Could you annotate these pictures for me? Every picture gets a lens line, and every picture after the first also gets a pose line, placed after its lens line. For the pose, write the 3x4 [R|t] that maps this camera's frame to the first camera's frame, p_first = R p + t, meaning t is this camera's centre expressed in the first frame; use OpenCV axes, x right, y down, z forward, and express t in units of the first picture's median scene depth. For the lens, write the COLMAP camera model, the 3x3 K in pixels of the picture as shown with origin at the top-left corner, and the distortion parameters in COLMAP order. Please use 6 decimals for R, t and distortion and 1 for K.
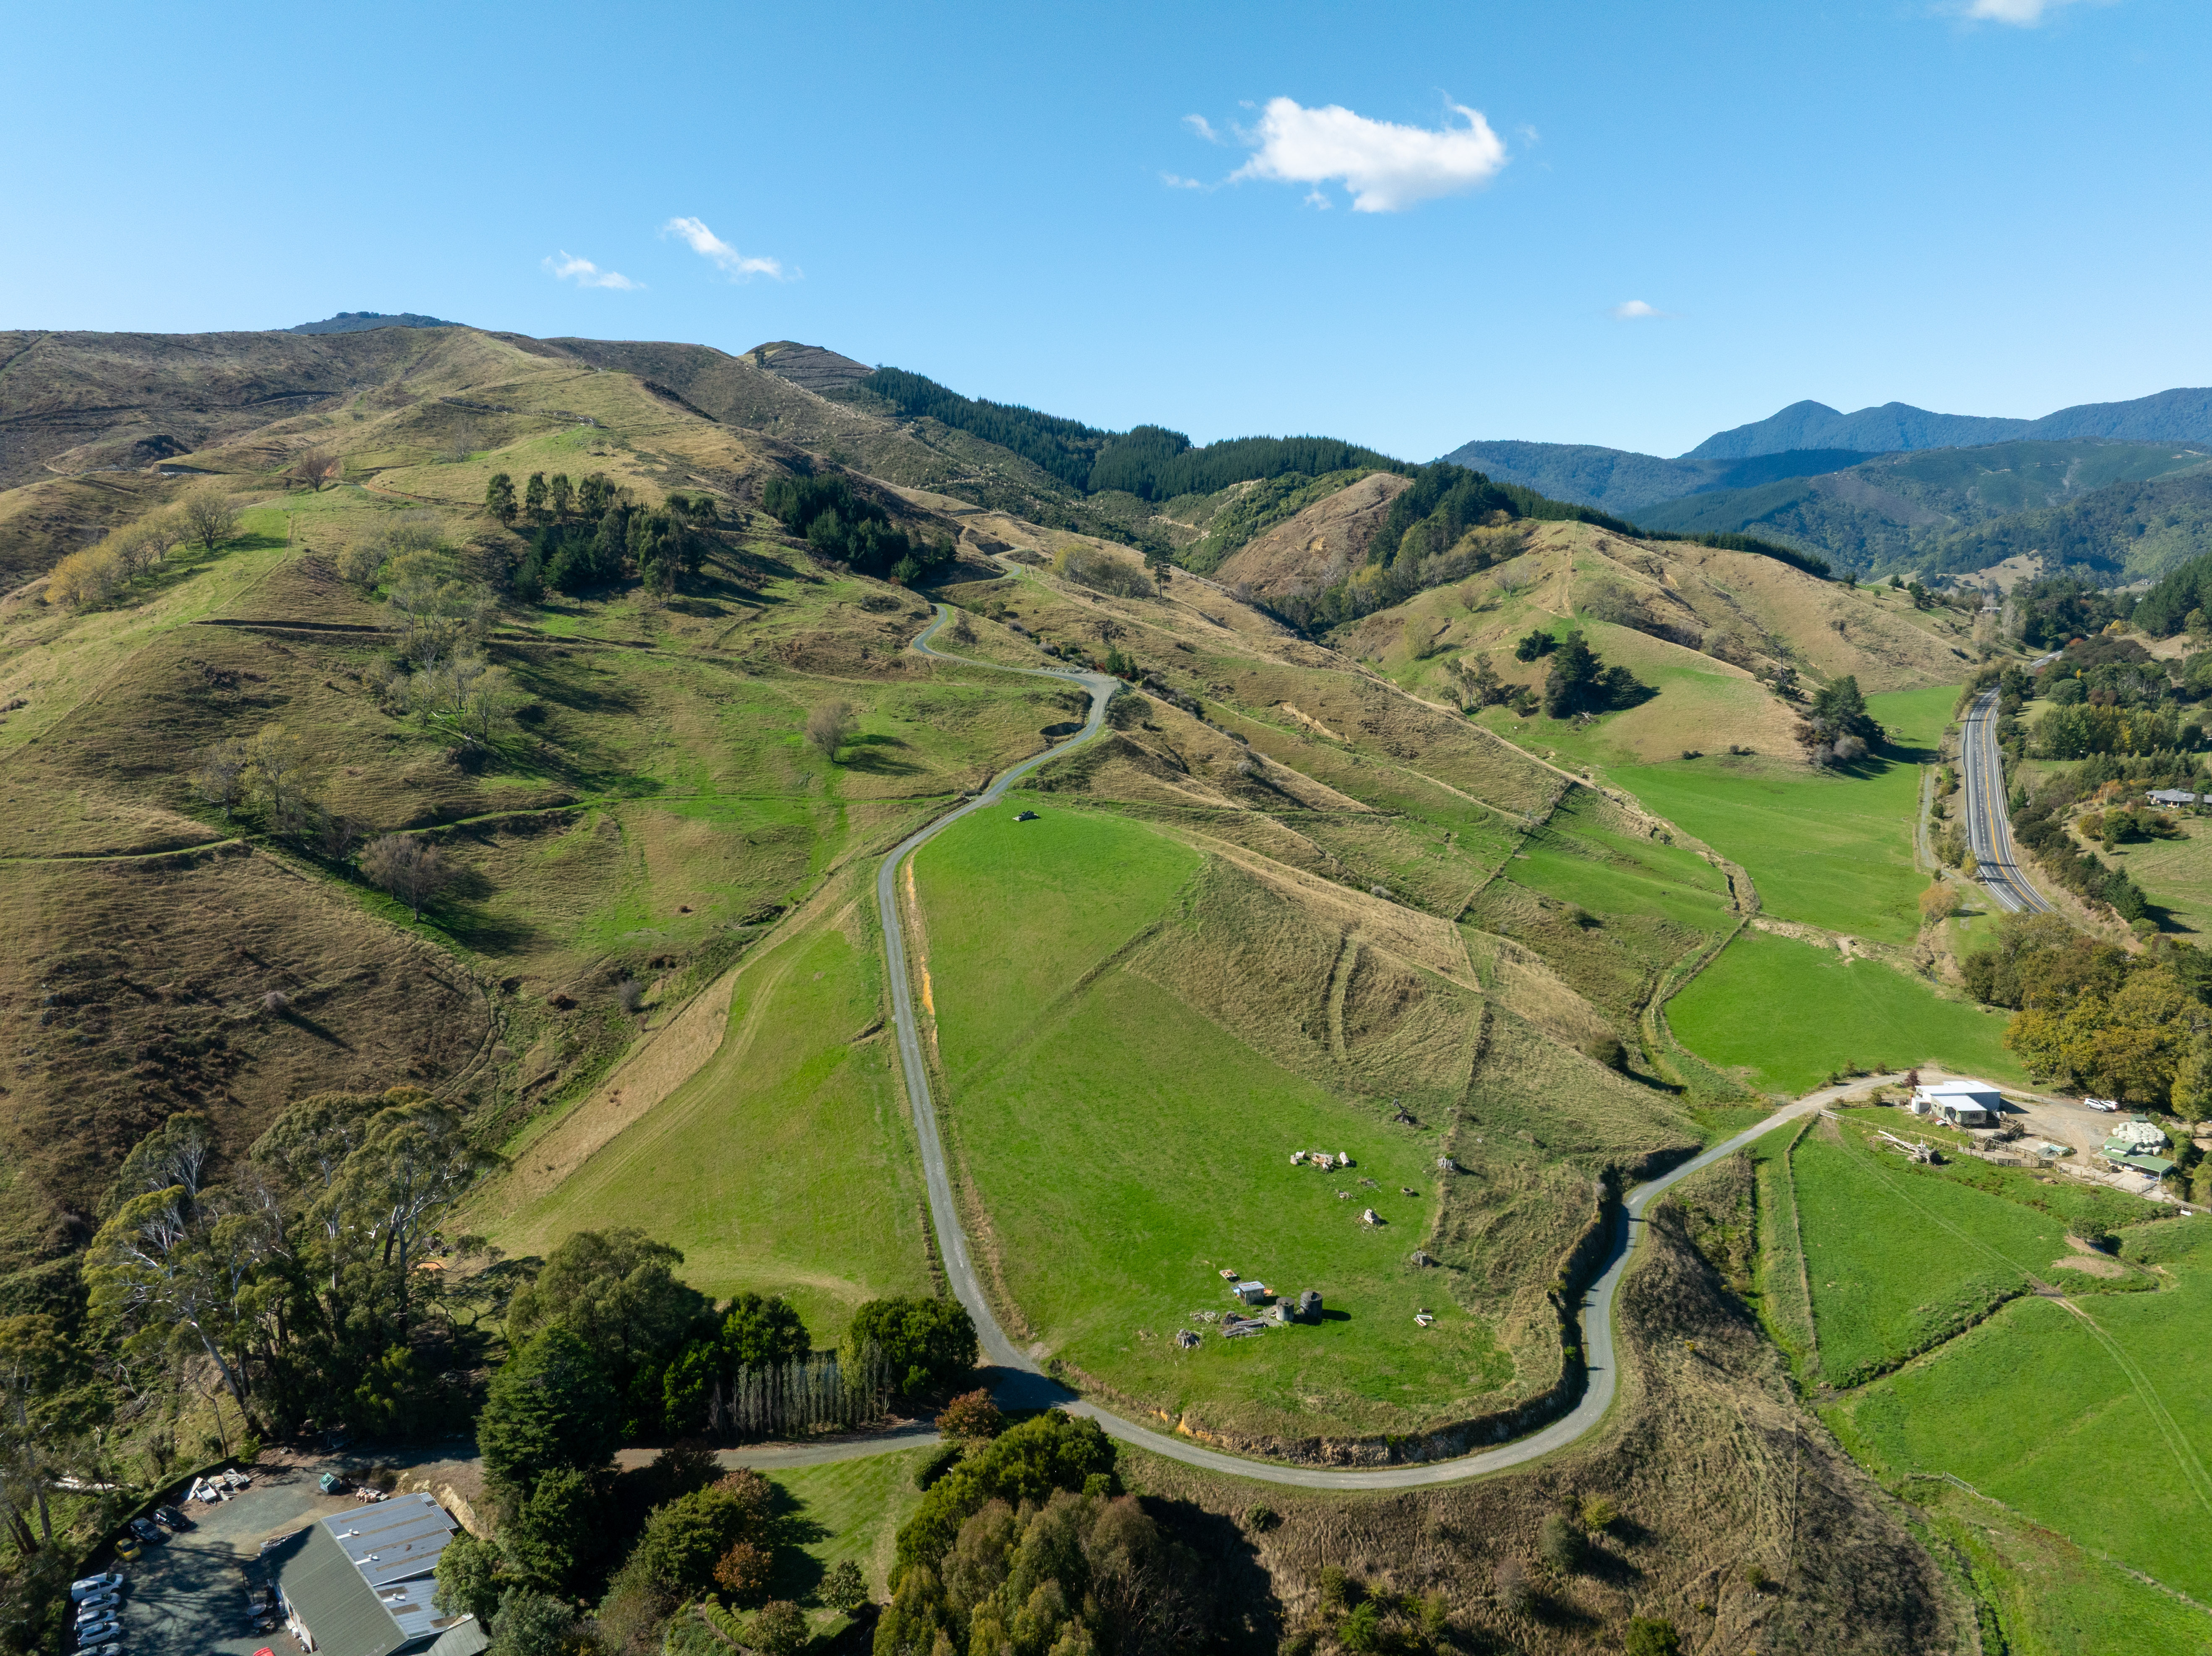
lens RADIAL K [[1560.3, 0, 1114.5], [0, 1560.3, 817.8], [0, 0, 1]] dist [-0.026140, -0.027700]
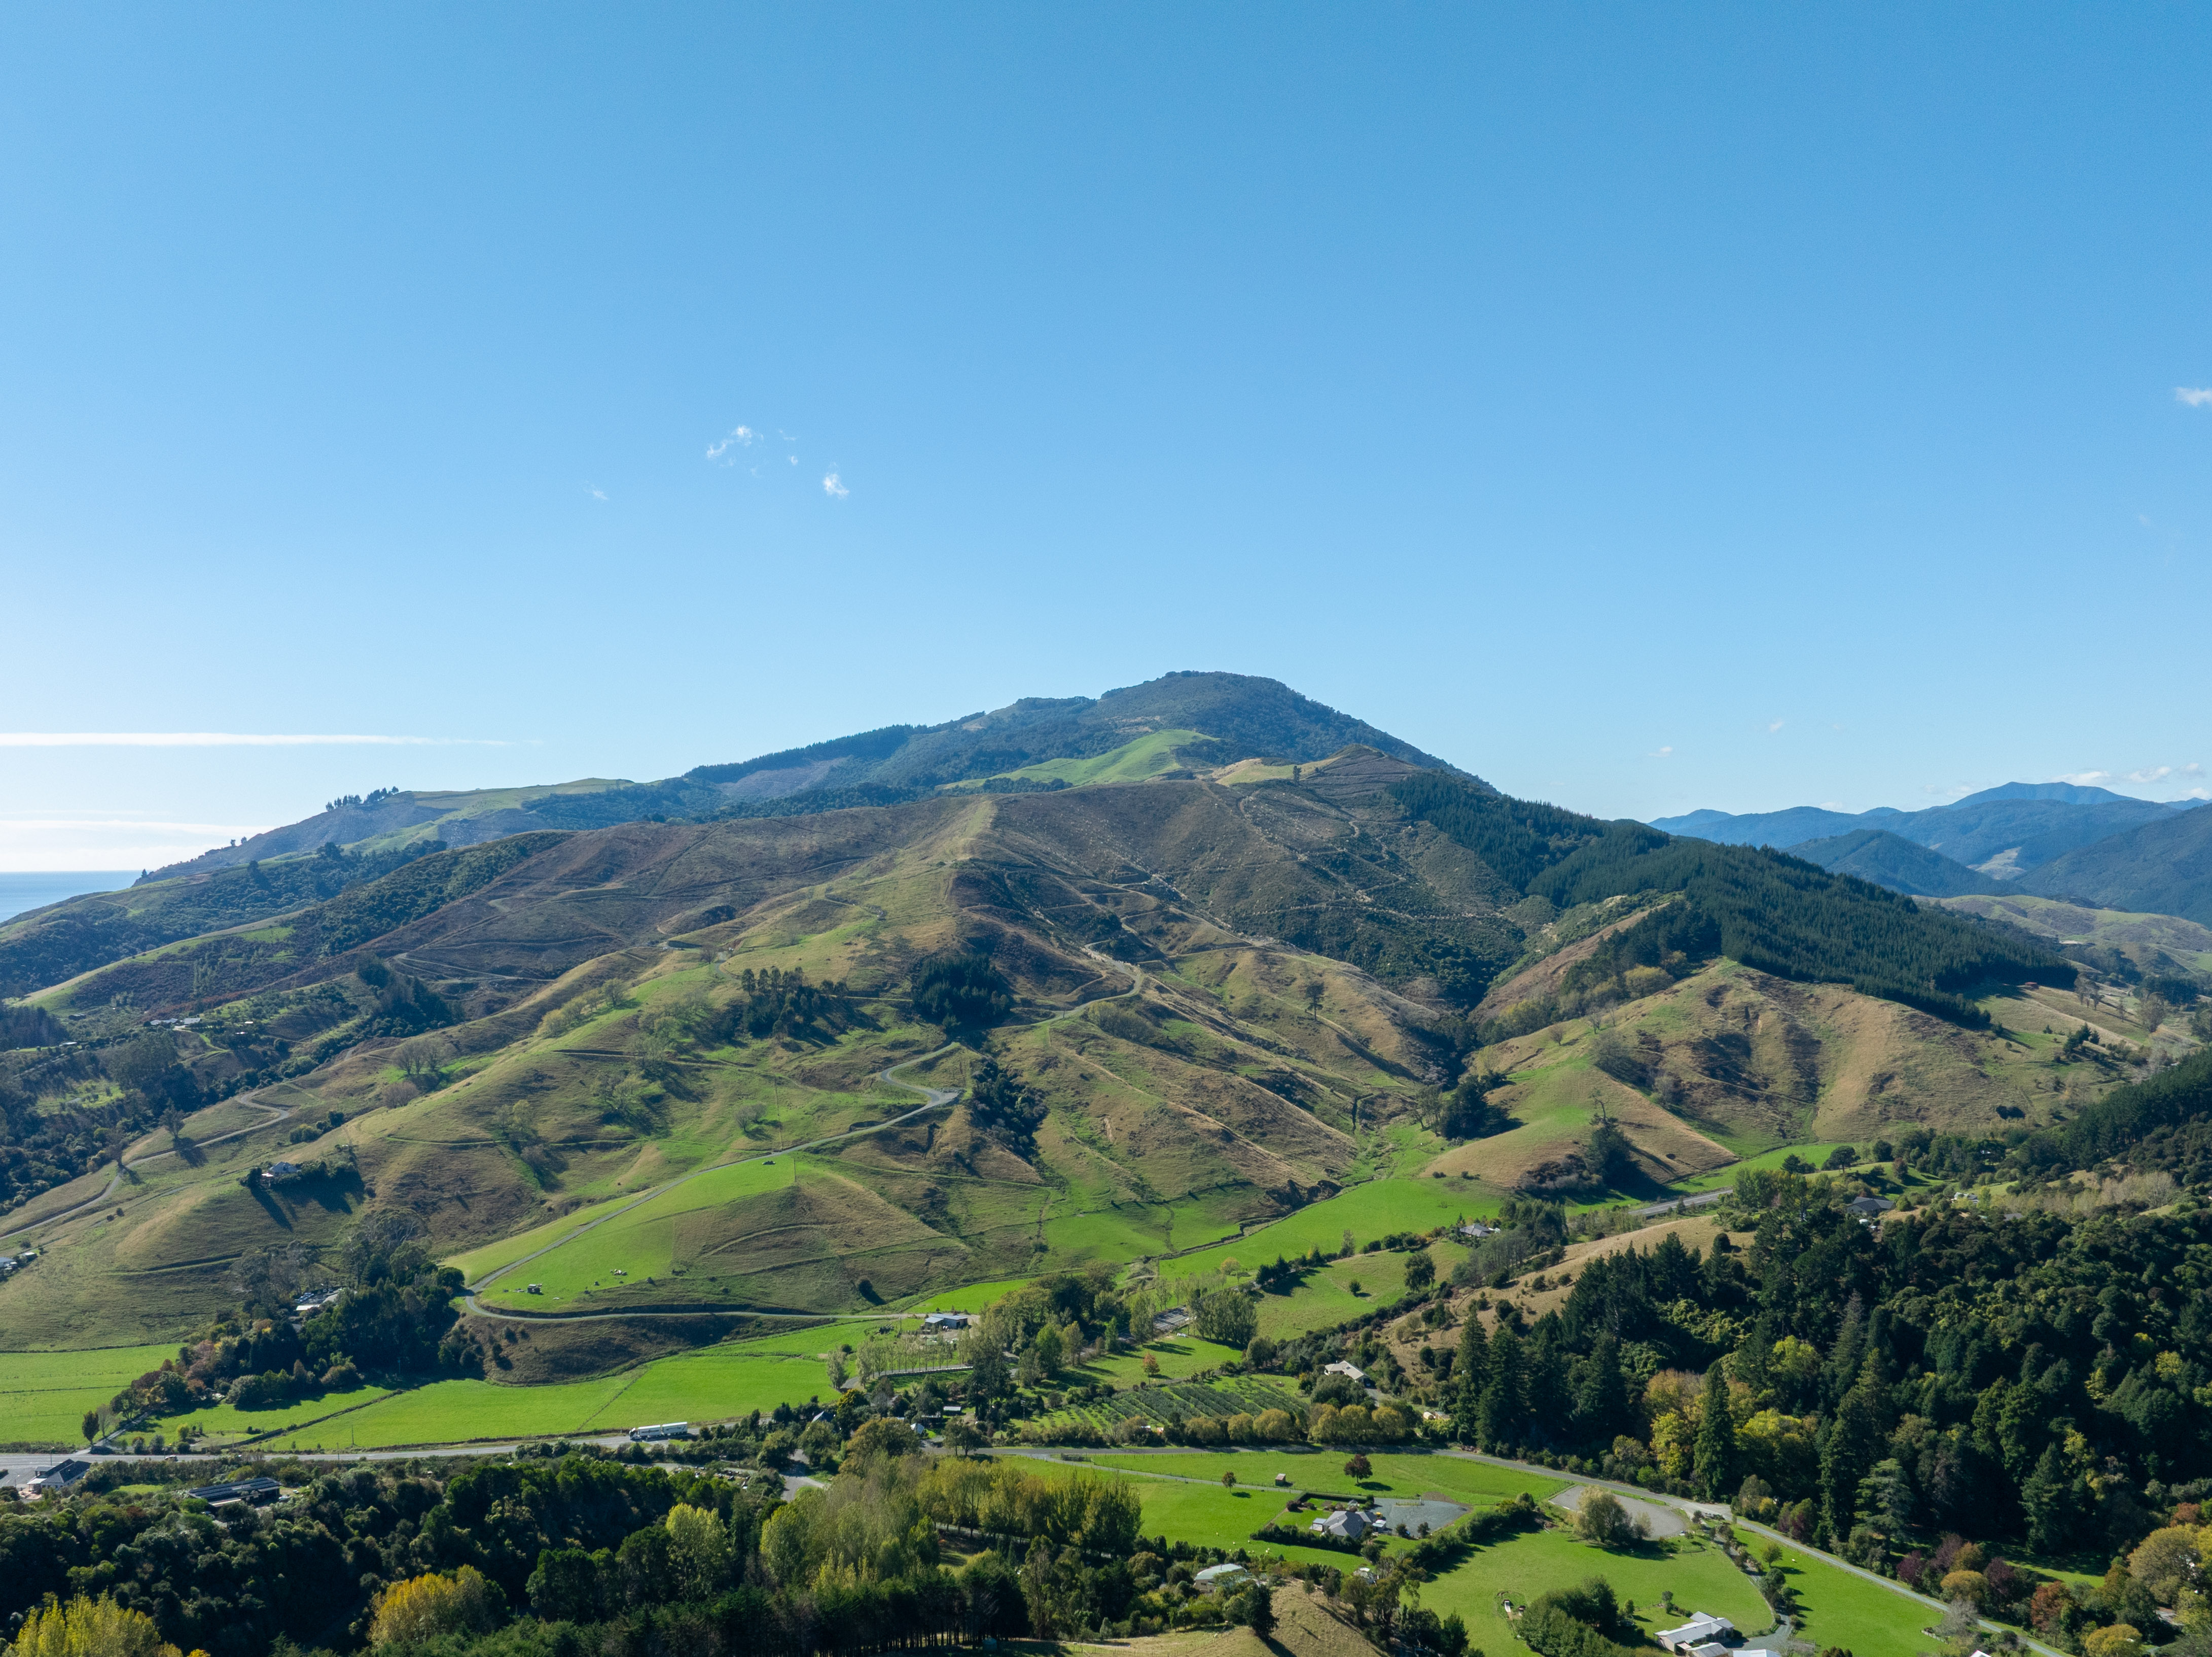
lens RADIAL K [[1882.4, 0, 1056.9], [0, 1882.4, 929.3], [0, 0, 1]] dist [0.007154, -0.002733]
pose [[0.814492, 0.026197, -0.579584, 1.143532], [-0.094610, 0.991605, -0.088135, -0.083322], [0.572409, 0.126620, 0.810133, -0.635569]]
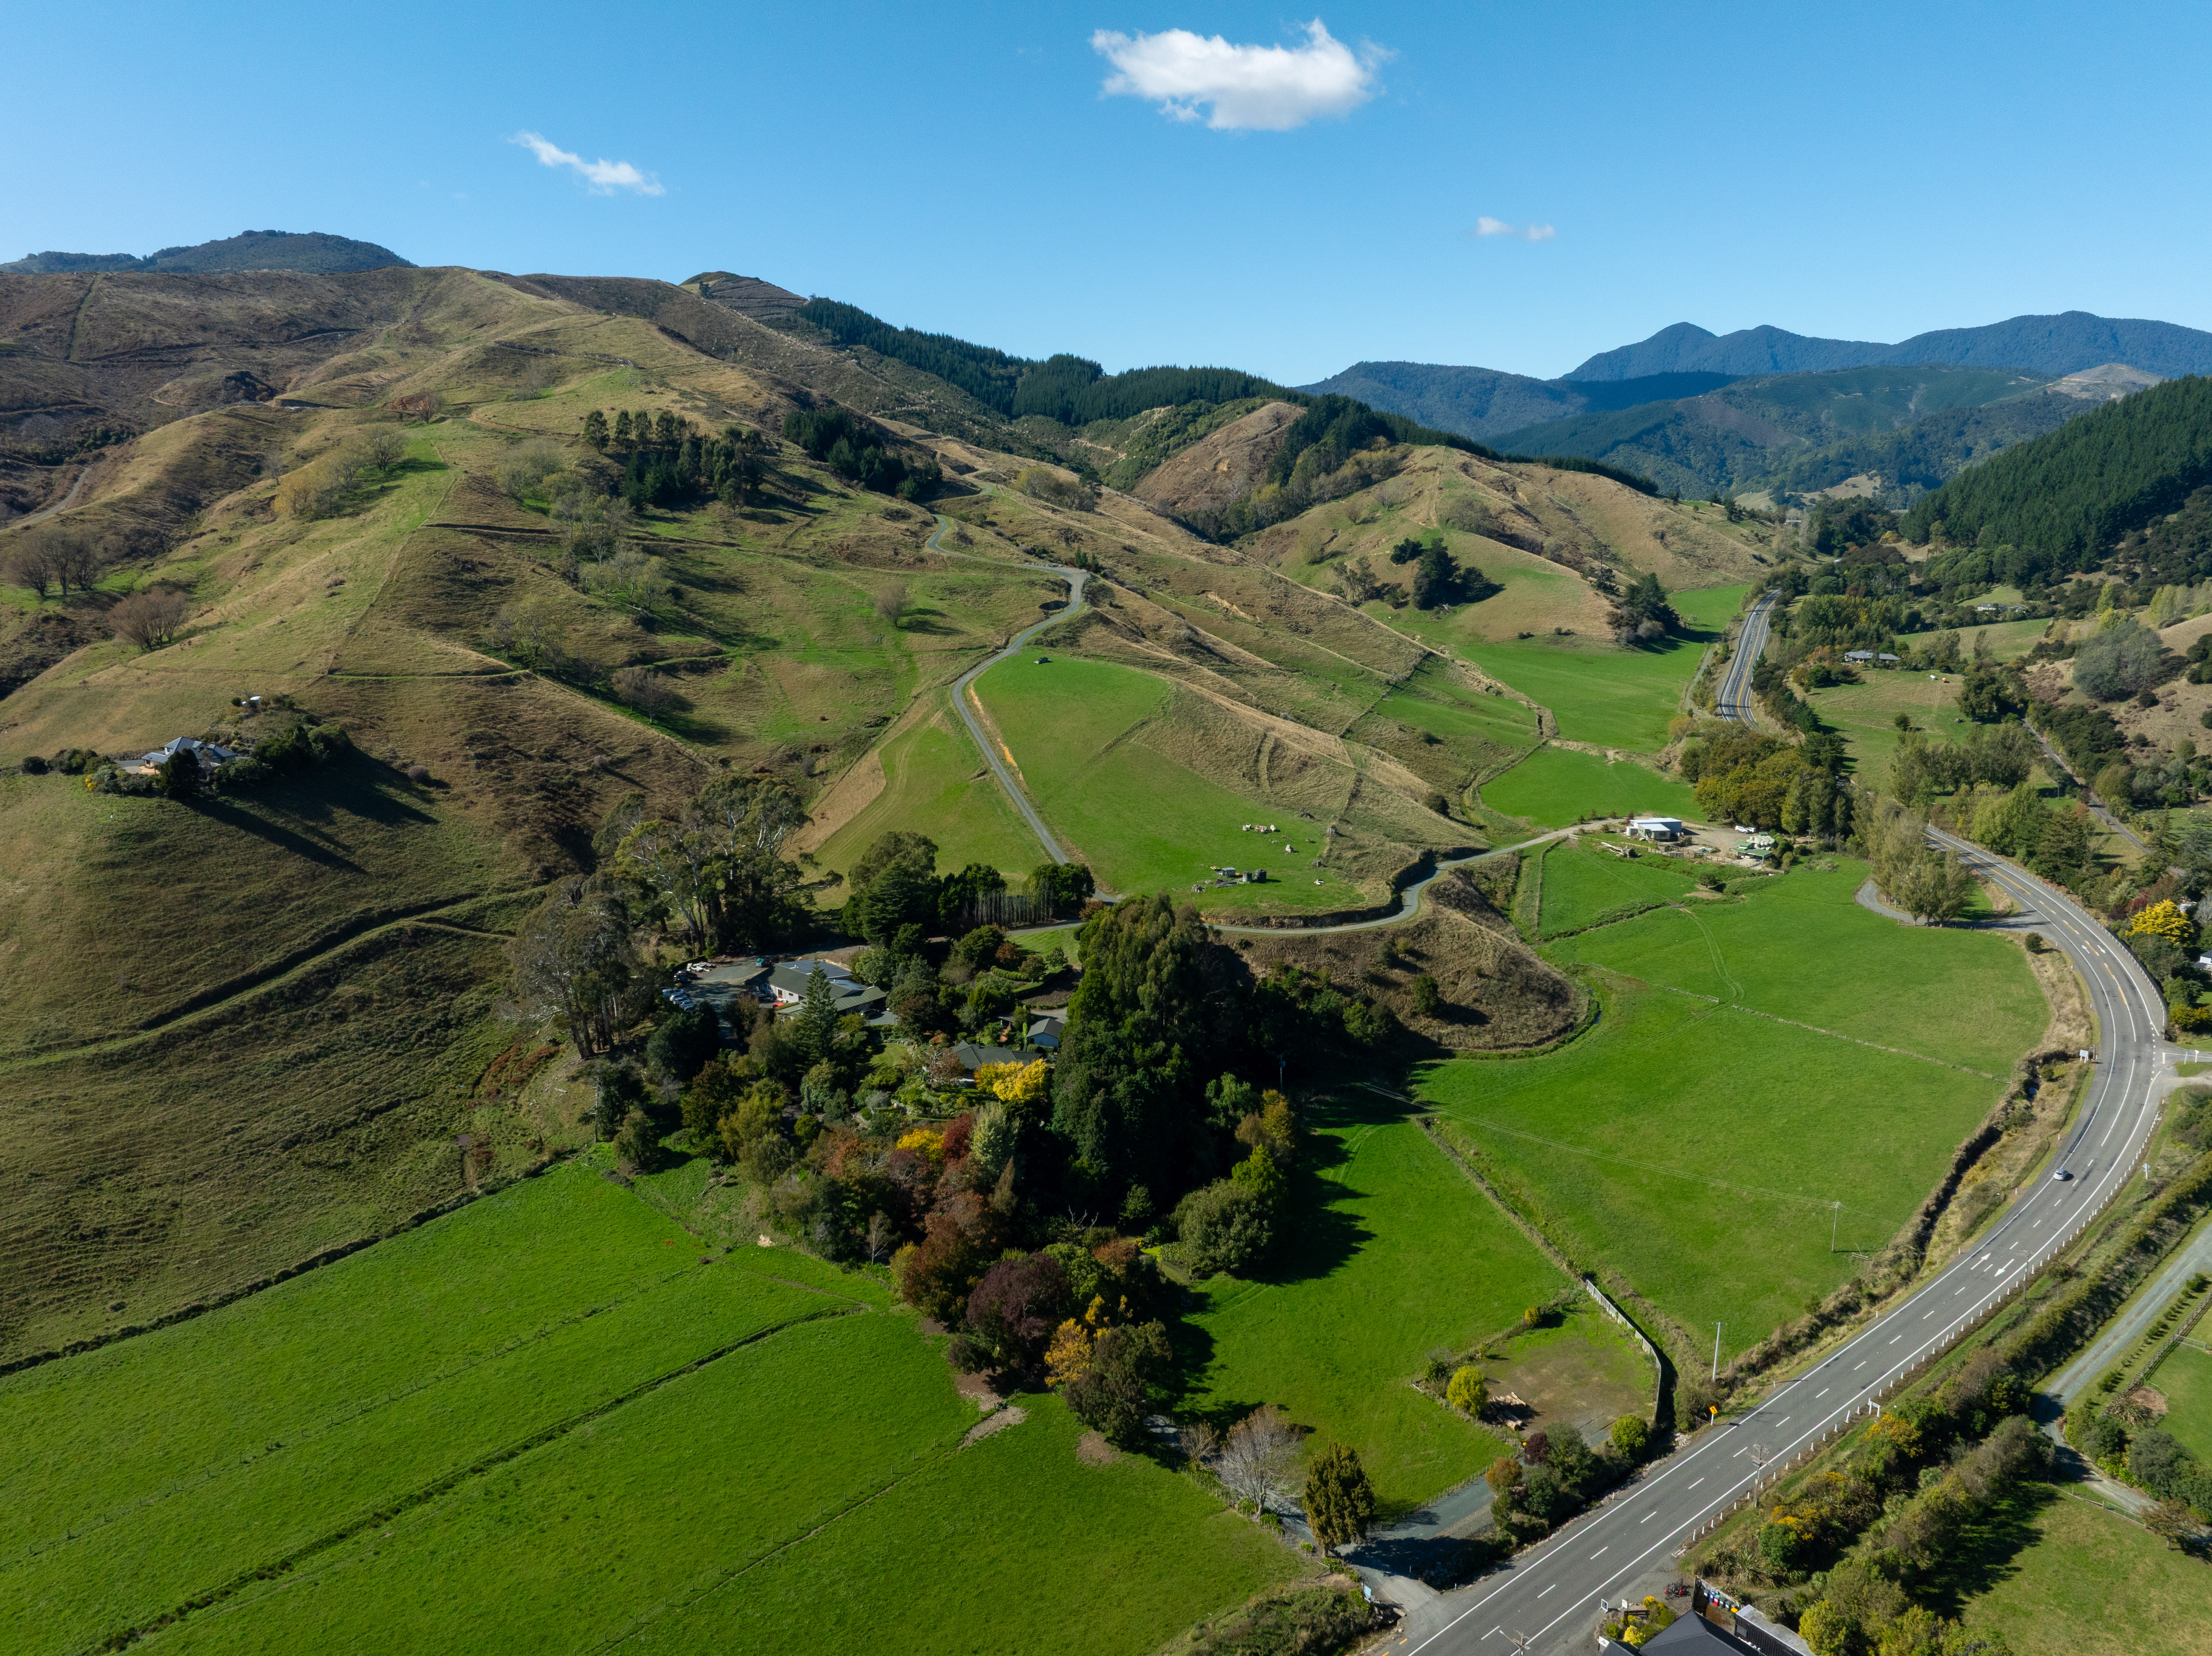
lens RADIAL K [[1560.3, 0, 1114.5], [0, 1560.3, 817.8], [0, 0, 1]] dist [-0.026140, -0.027700]
pose [[0.997629, -0.013206, 0.067536, -0.054245], [0.009760, 0.998646, 0.051097, 0.042864], [-0.068119, -0.050316, 0.996408, -0.267543]]
